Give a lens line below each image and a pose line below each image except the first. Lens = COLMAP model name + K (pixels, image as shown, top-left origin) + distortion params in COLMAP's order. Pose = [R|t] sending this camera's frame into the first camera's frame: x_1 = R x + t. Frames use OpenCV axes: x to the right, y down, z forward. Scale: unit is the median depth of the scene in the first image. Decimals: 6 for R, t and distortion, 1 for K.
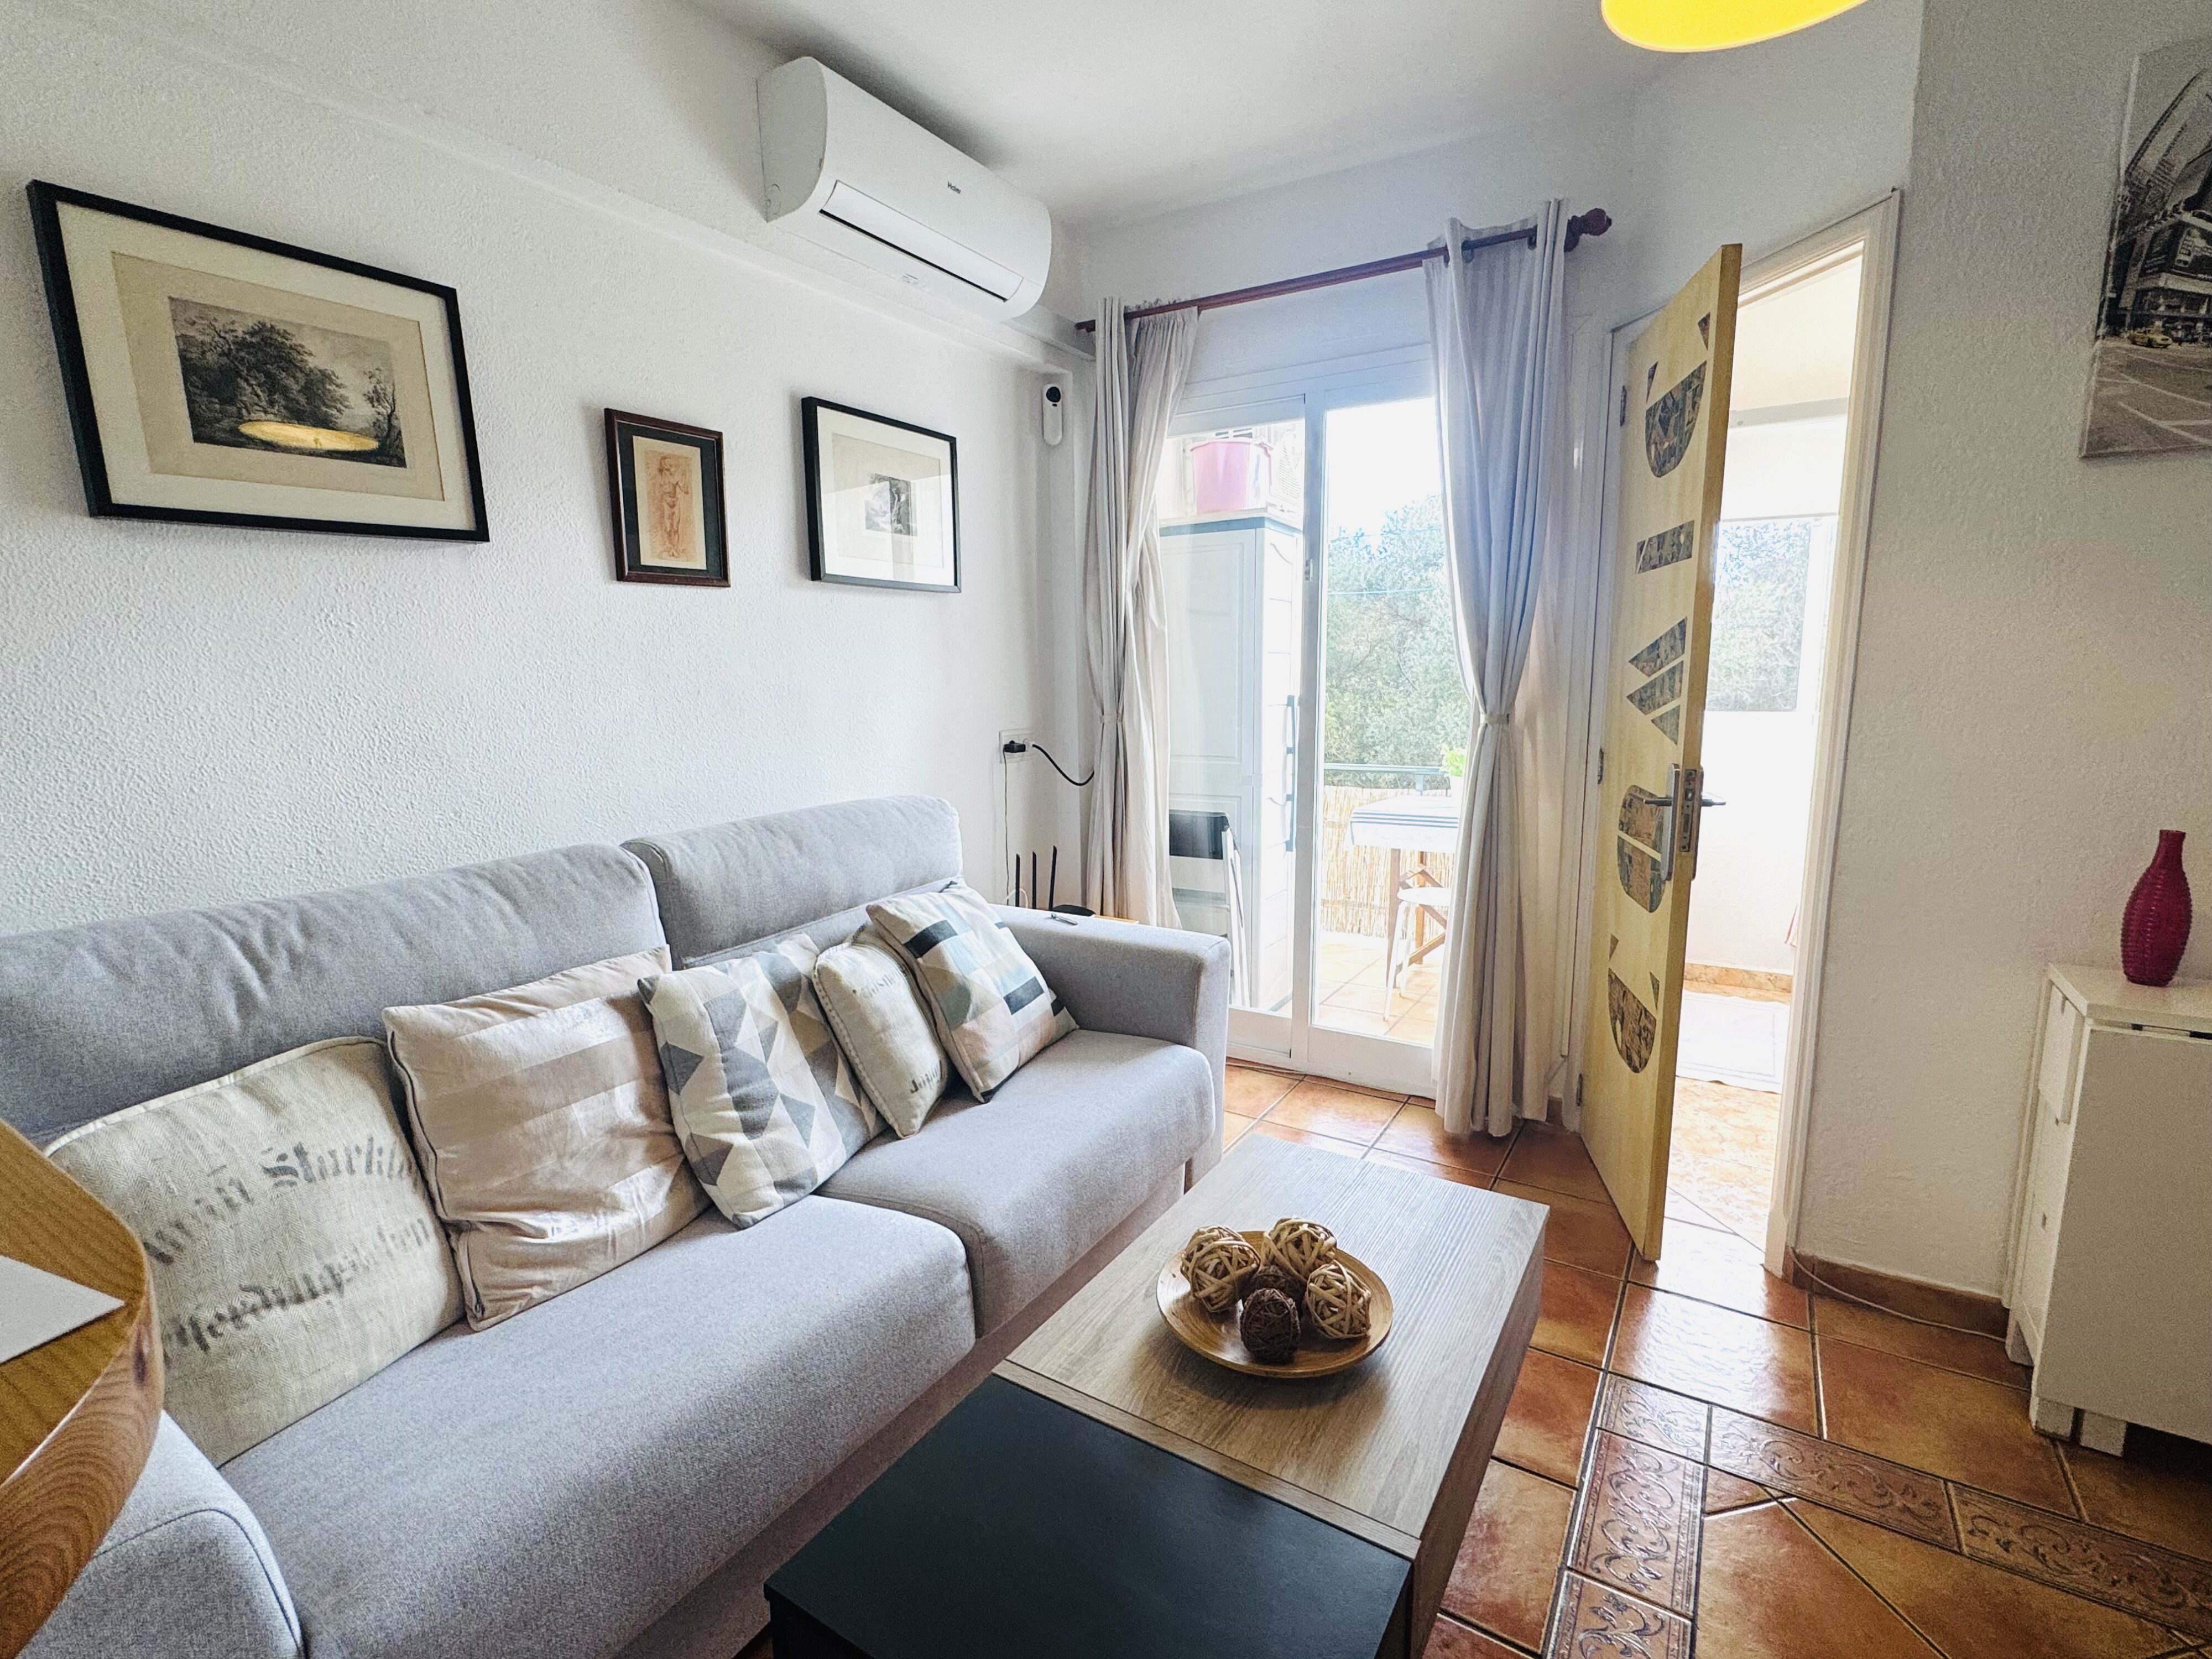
lens RADIAL K [[1032.5, 0, 1102.4], [0, 1032.5, 832.7], [0, 0, 1]] dist [-0.000579, -0.001391]
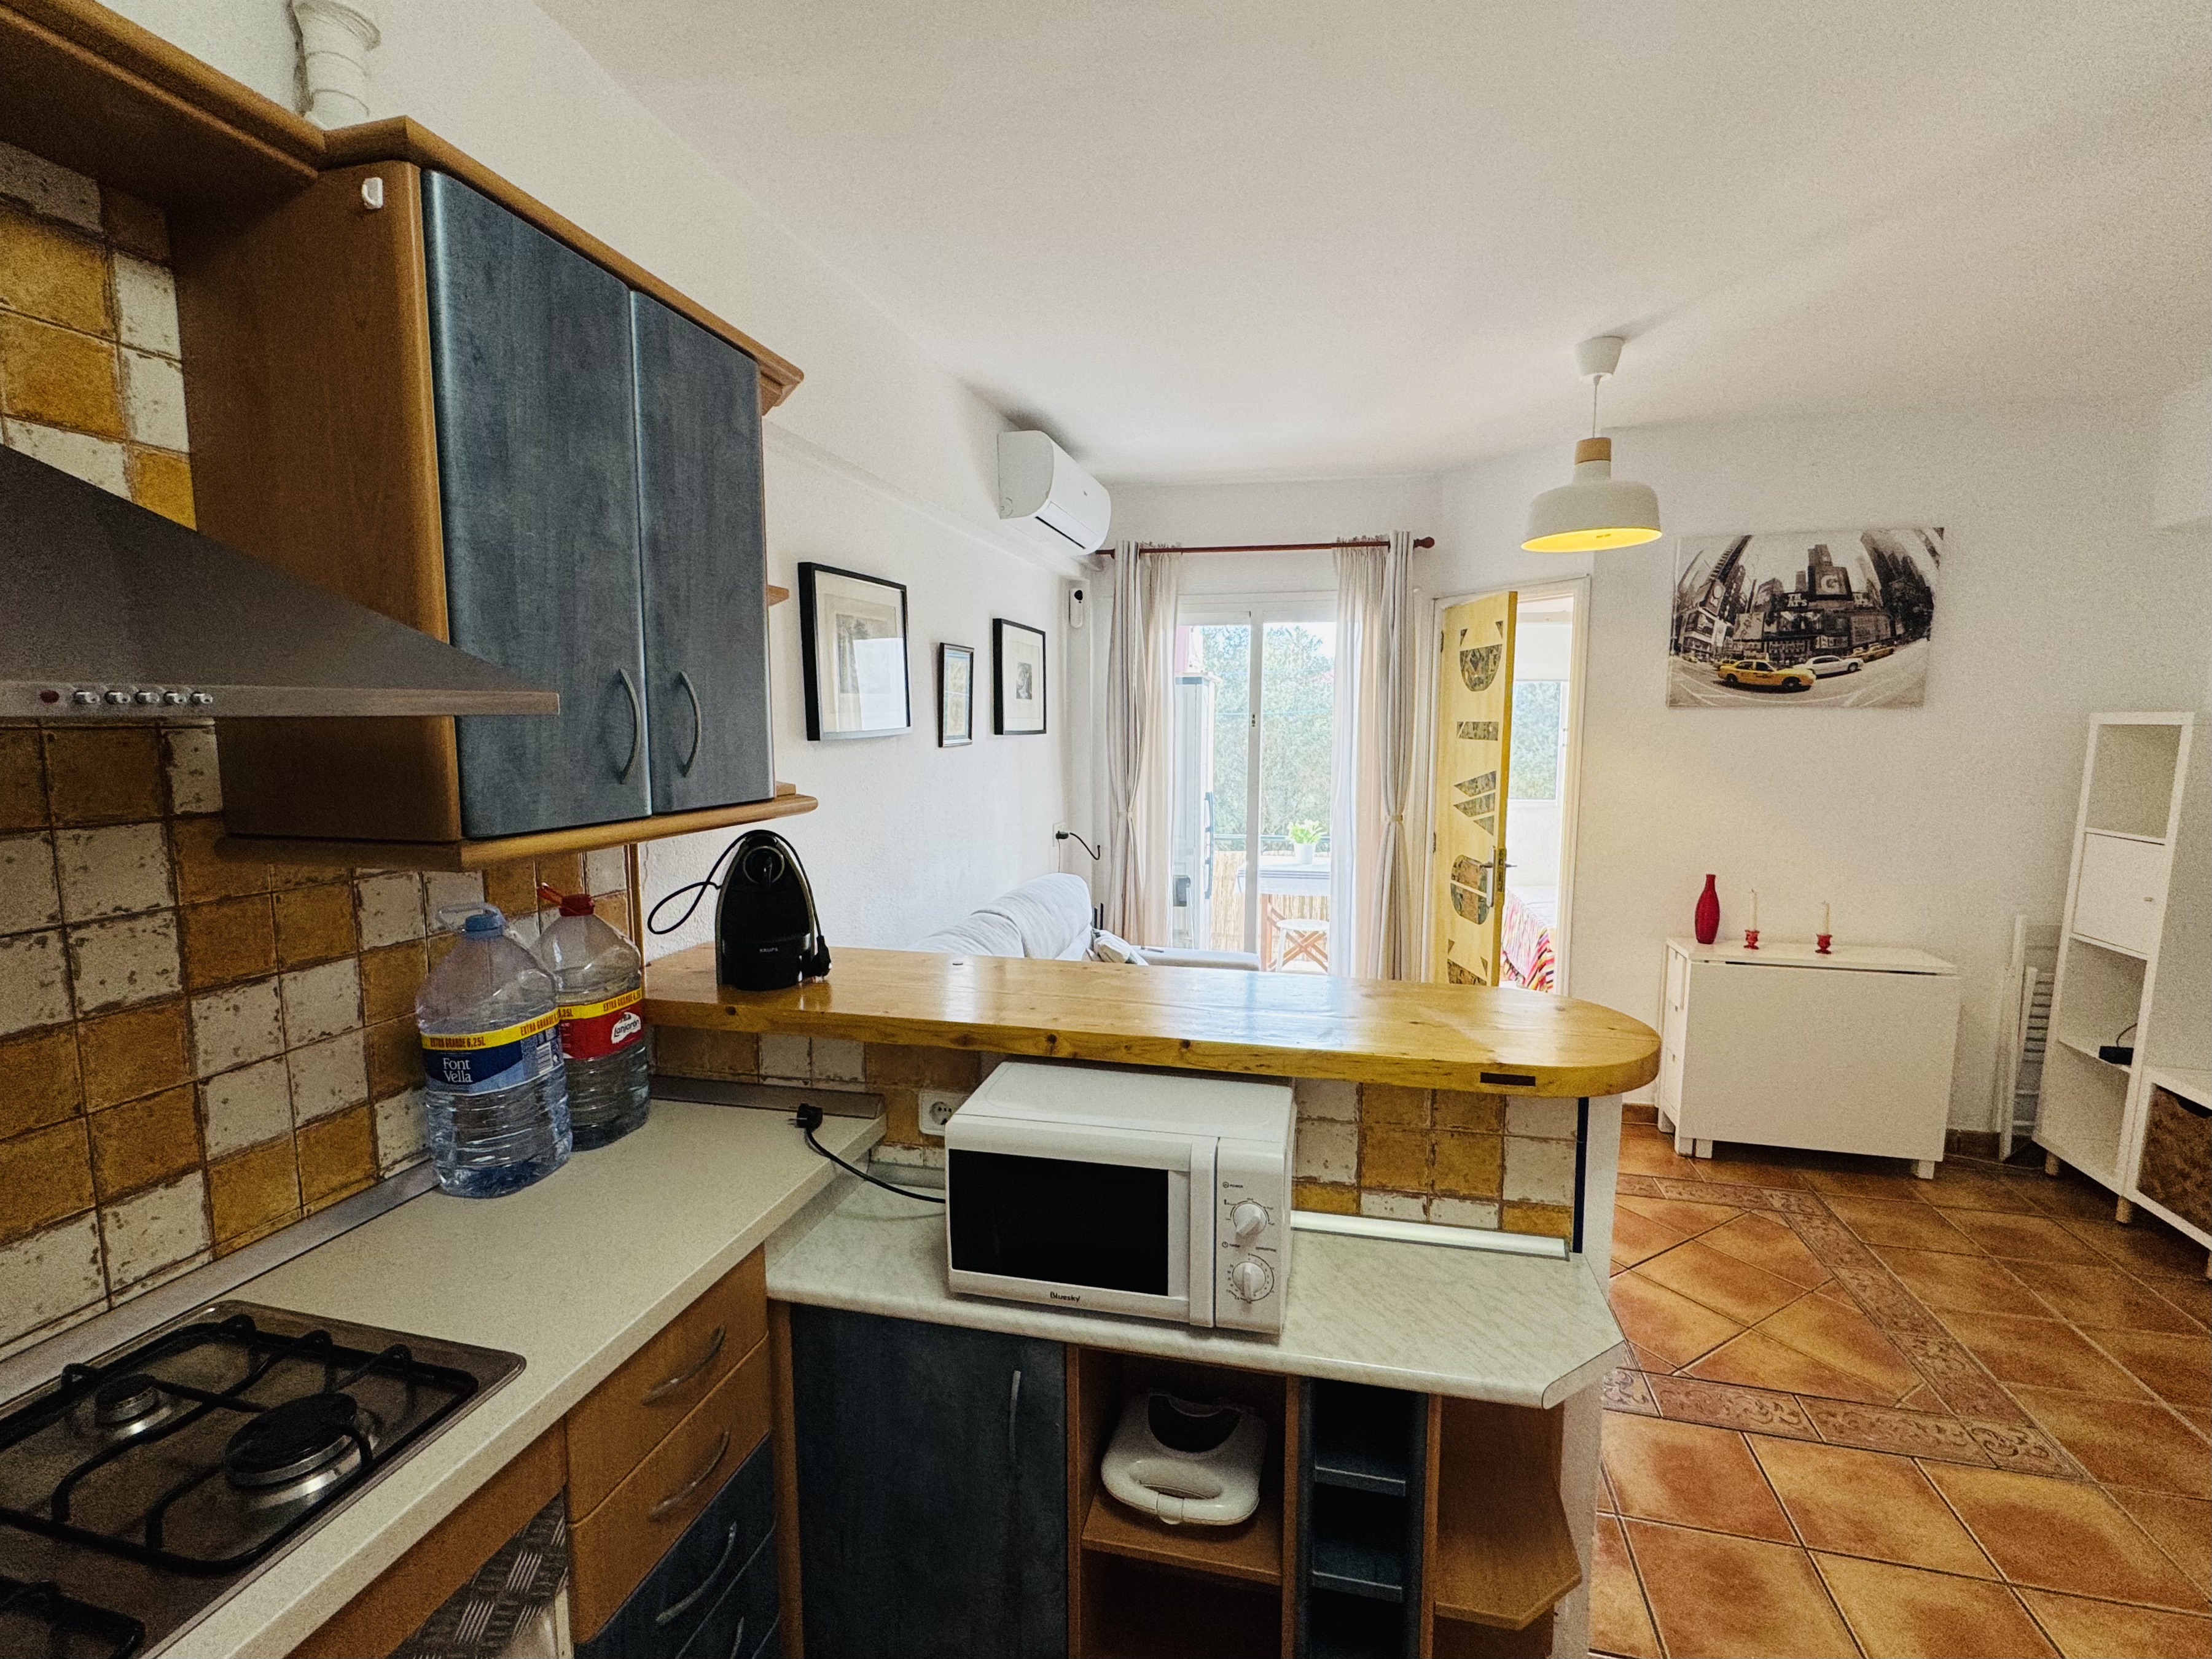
lens RADIAL K [[990.5, 0, 1107.5], [0, 990.5, 830.6], [0, 0, 1]] dist [-0.001241, -0.000560]
pose [[0.948325, -0.021374, 0.316580, -0.672904], [0.036646, 0.998430, -0.042363, -0.041253], [-0.315177, 0.051775, 0.947620, -0.482178]]
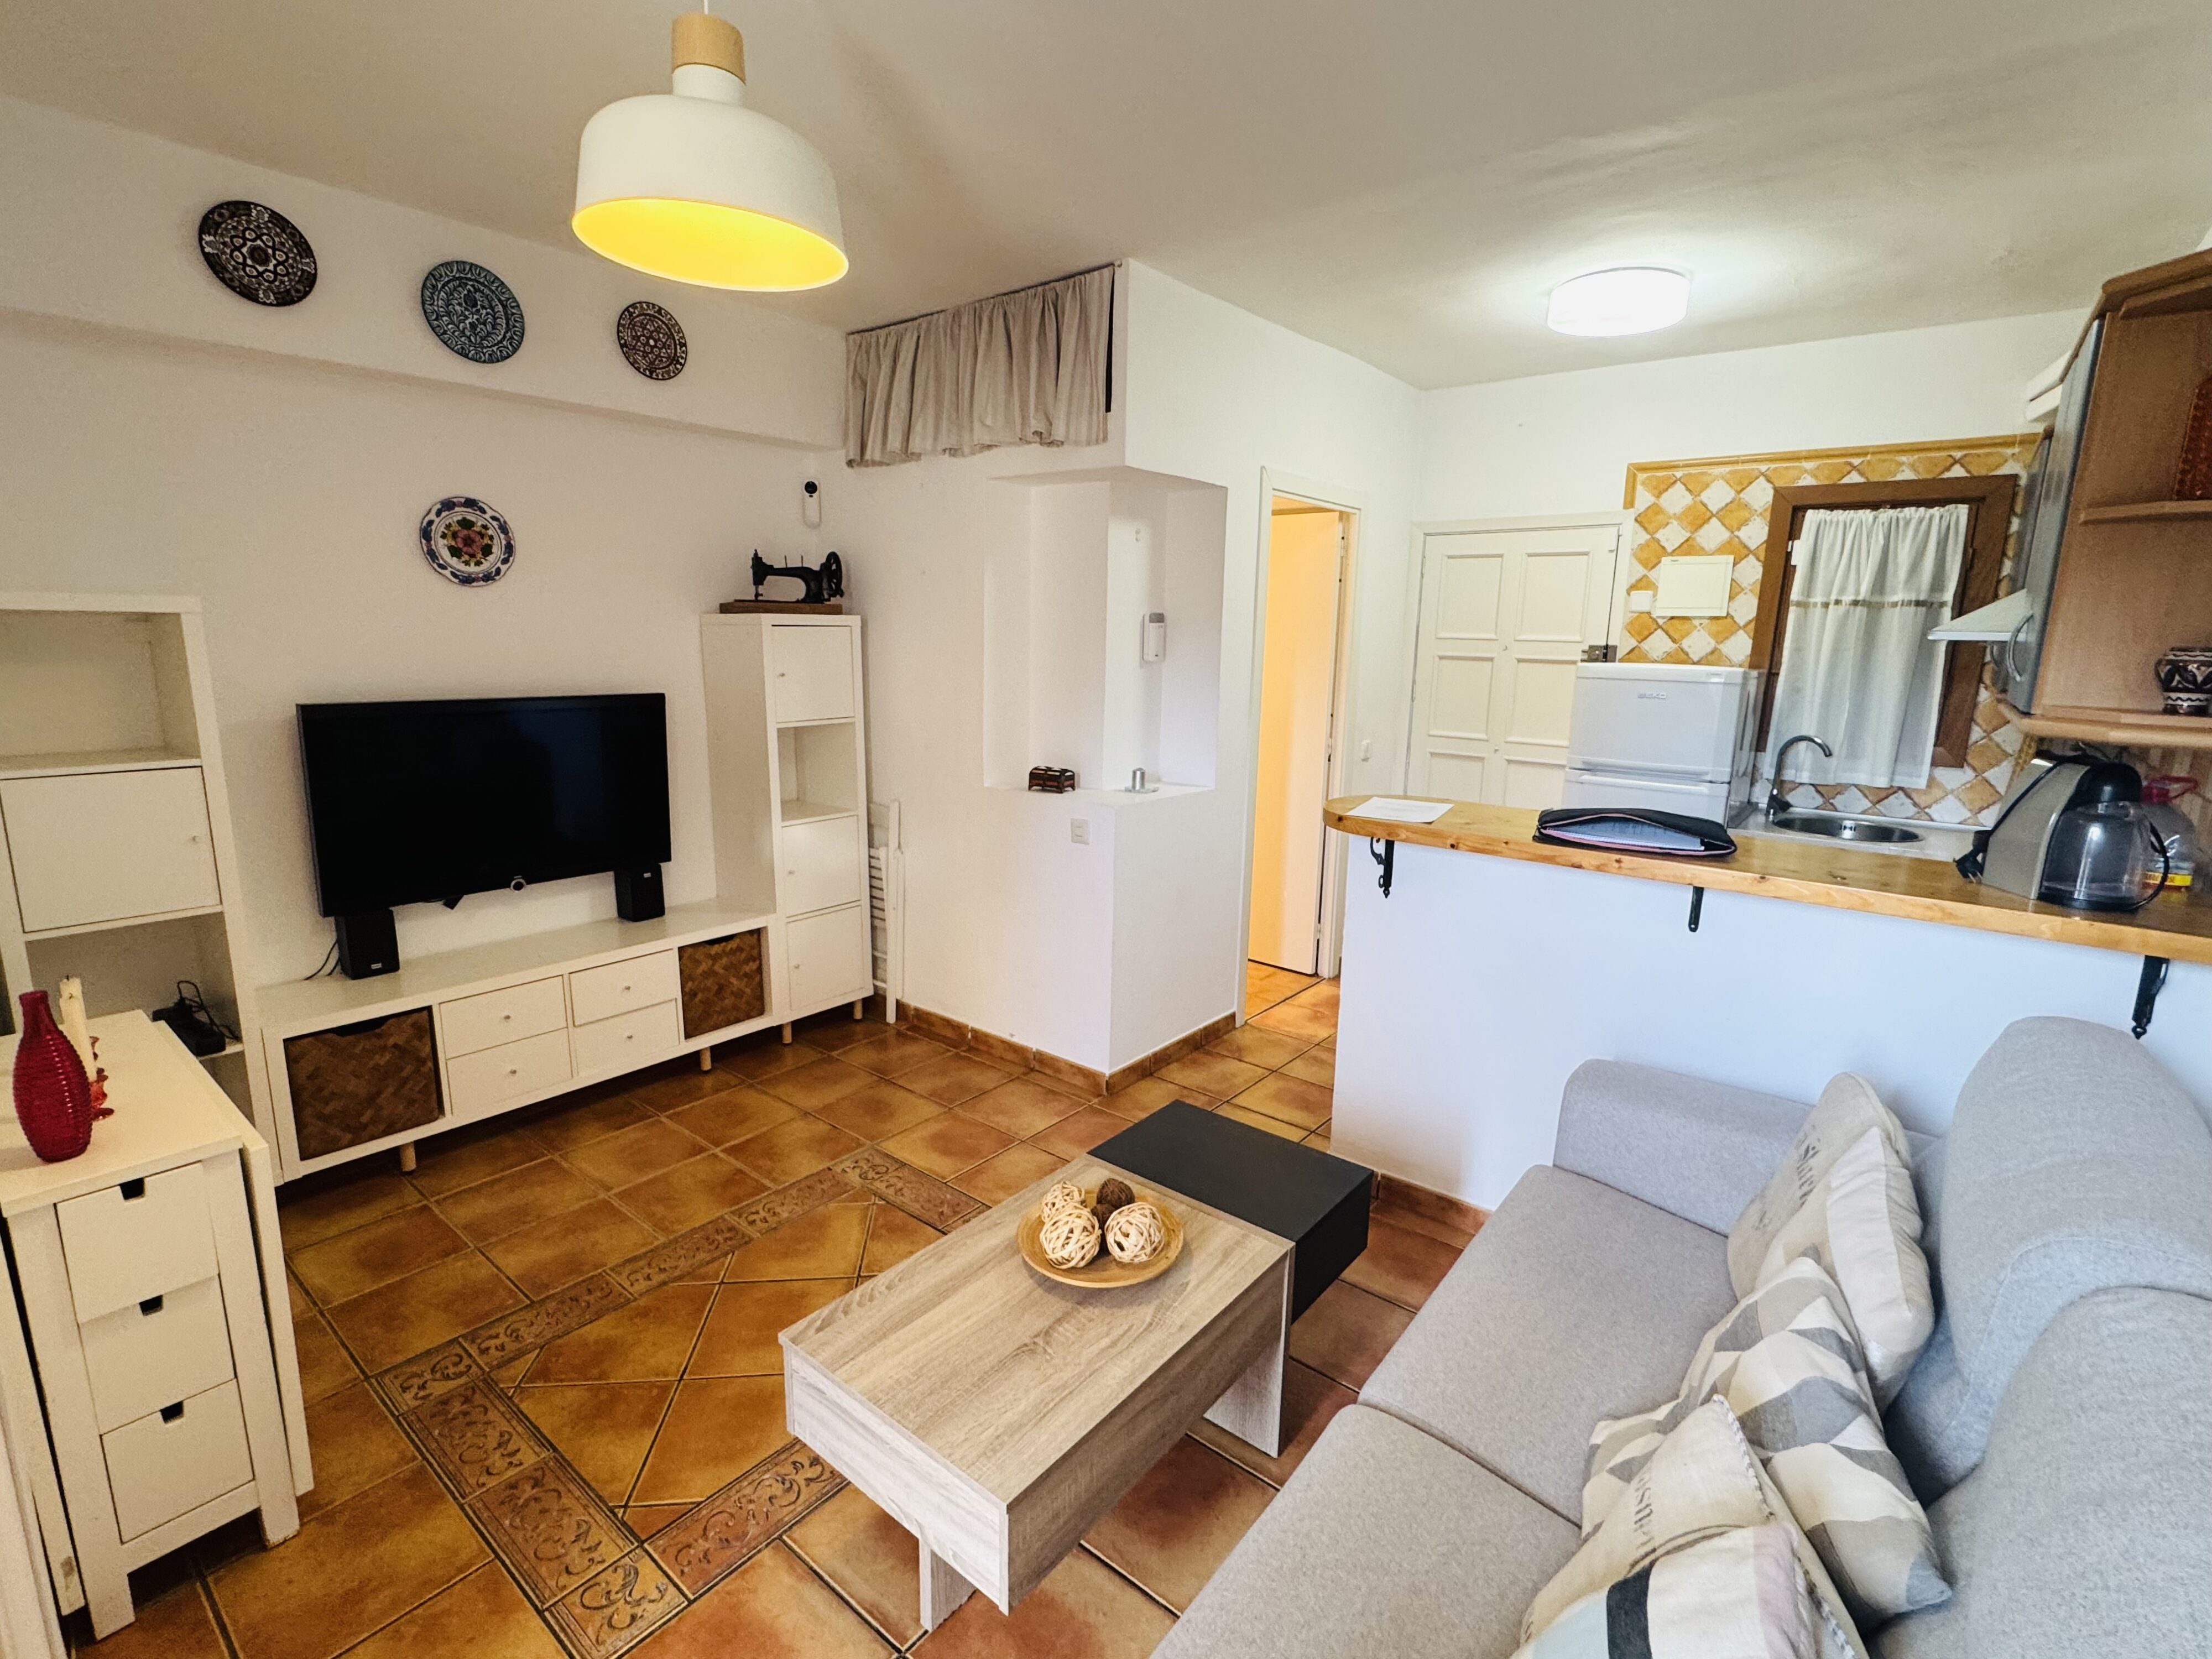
lens RADIAL K [[1032.5, 0, 1085.7], [0, 1032.5, 833.4], [0, 0, 1]] dist [-0.000579, -0.001391]
pose [[-0.992313, -0.028739, 0.120369, 0.022541], [0.014169, 0.939878, 0.341216, -0.320986], [-0.122938, 0.340299, -0.932246, 1.262227]]
